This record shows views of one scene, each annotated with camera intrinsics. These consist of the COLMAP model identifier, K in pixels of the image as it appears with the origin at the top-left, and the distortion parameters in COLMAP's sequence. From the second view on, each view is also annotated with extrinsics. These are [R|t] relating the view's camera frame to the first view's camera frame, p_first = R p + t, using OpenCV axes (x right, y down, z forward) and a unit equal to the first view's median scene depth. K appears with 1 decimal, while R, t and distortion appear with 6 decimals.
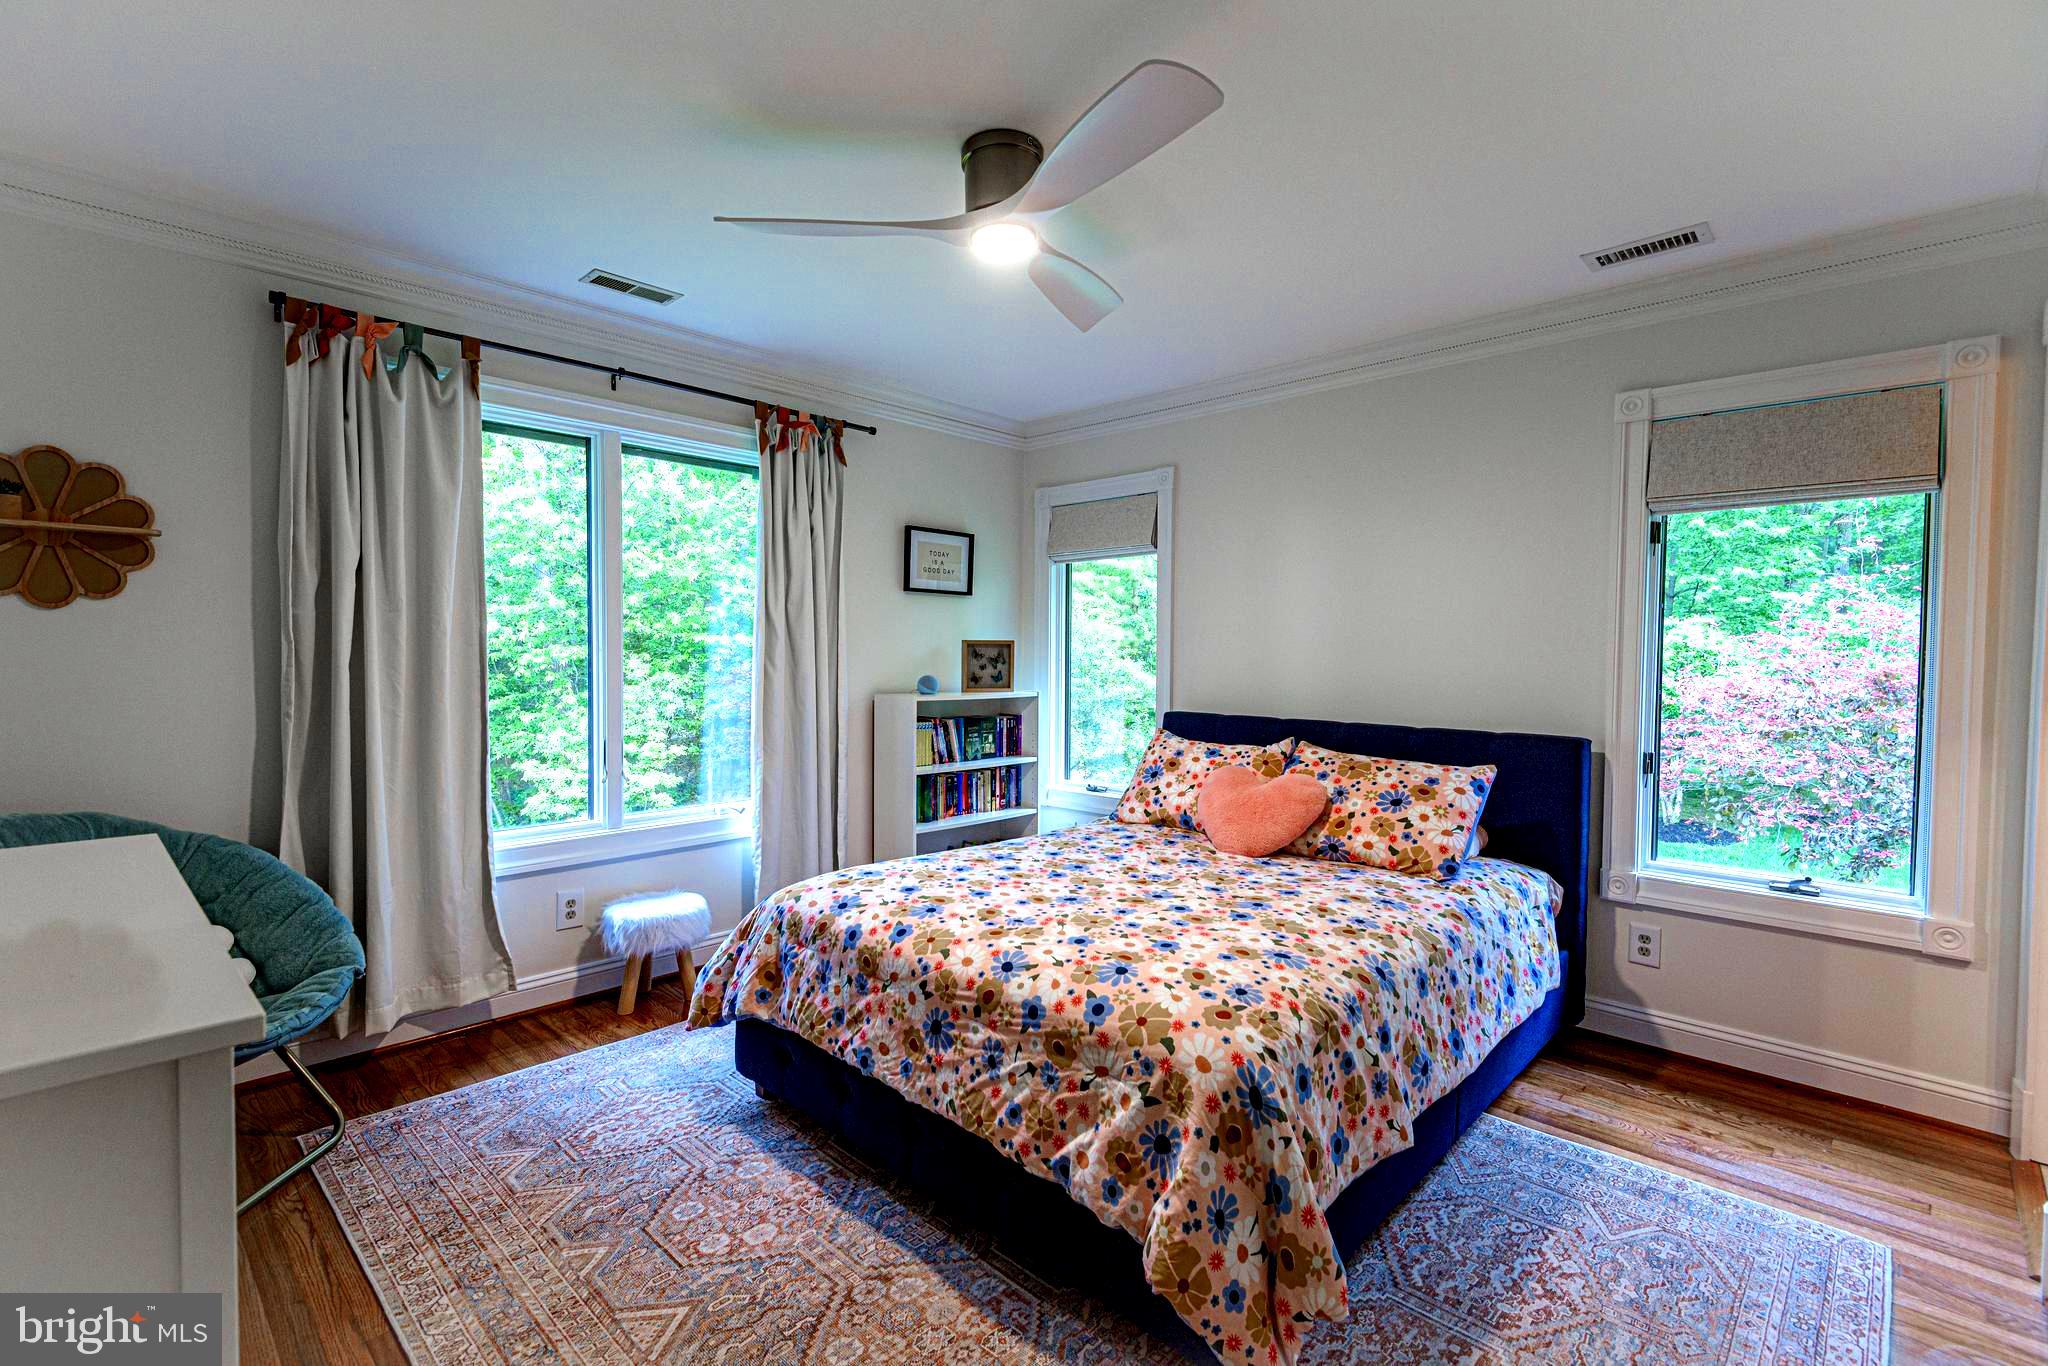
lens RADIAL K [[925.3, 0, 1019.0], [0, 925.3, 678.3], [0, 0, 1]] dist [0.012456, -0.006849]
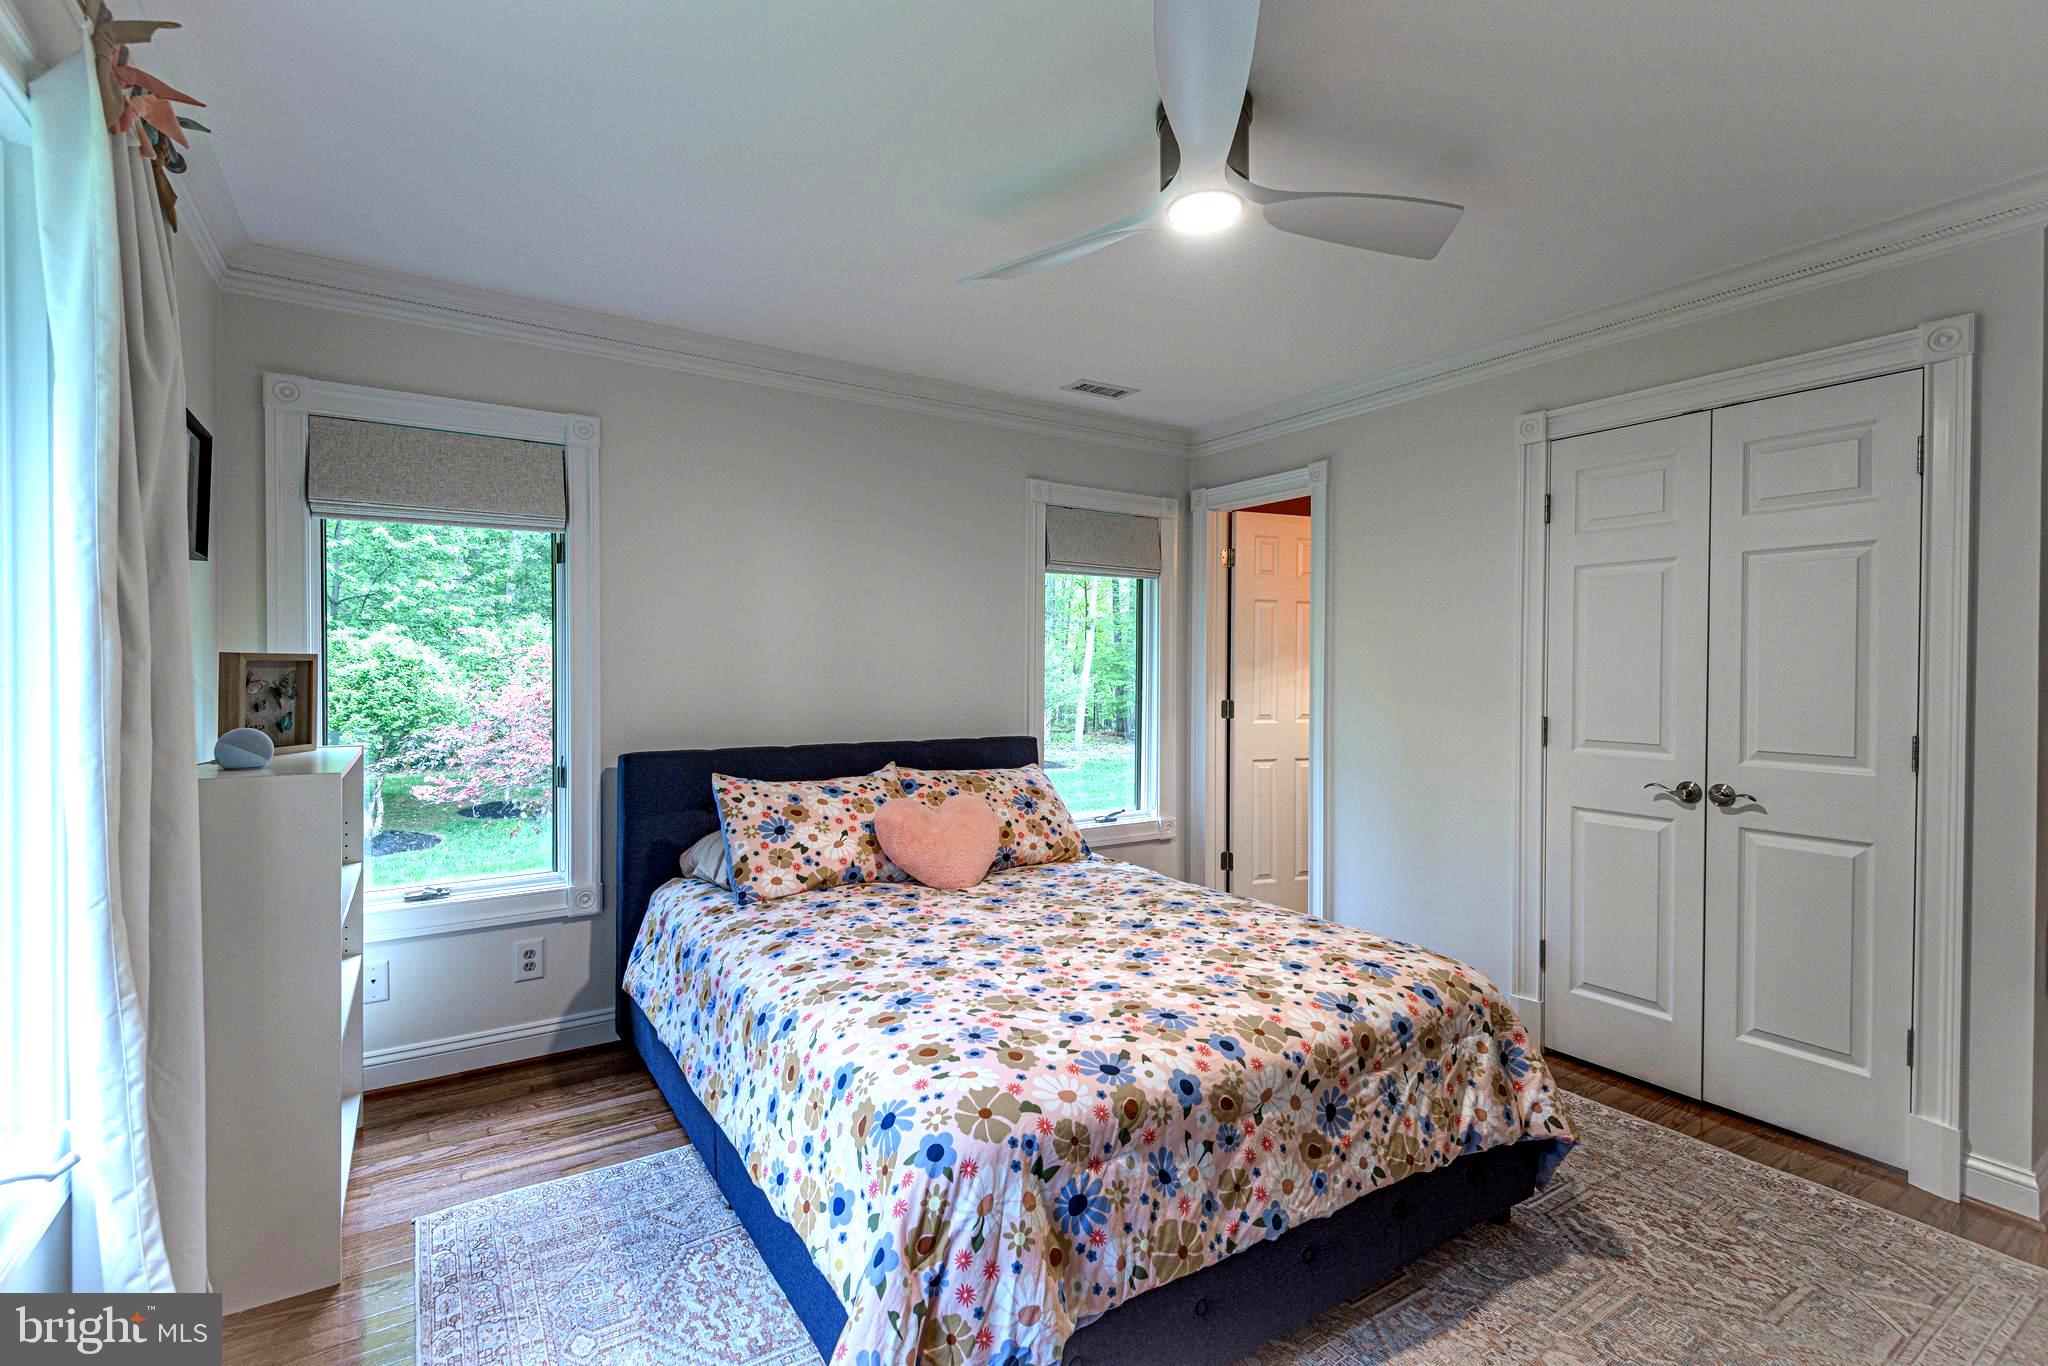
lens RADIAL K [[925.3, 0, 1108.9], [0, 925.3, 660.2], [0, 0, 1]] dist [0.012456, -0.006849]
pose [[0.196455, 0.008493, 0.980476, -0.917910], [0.023497, 0.999635, -0.013367, -0.041089], [-0.980231, 0.025664, 0.196183, 0.942051]]
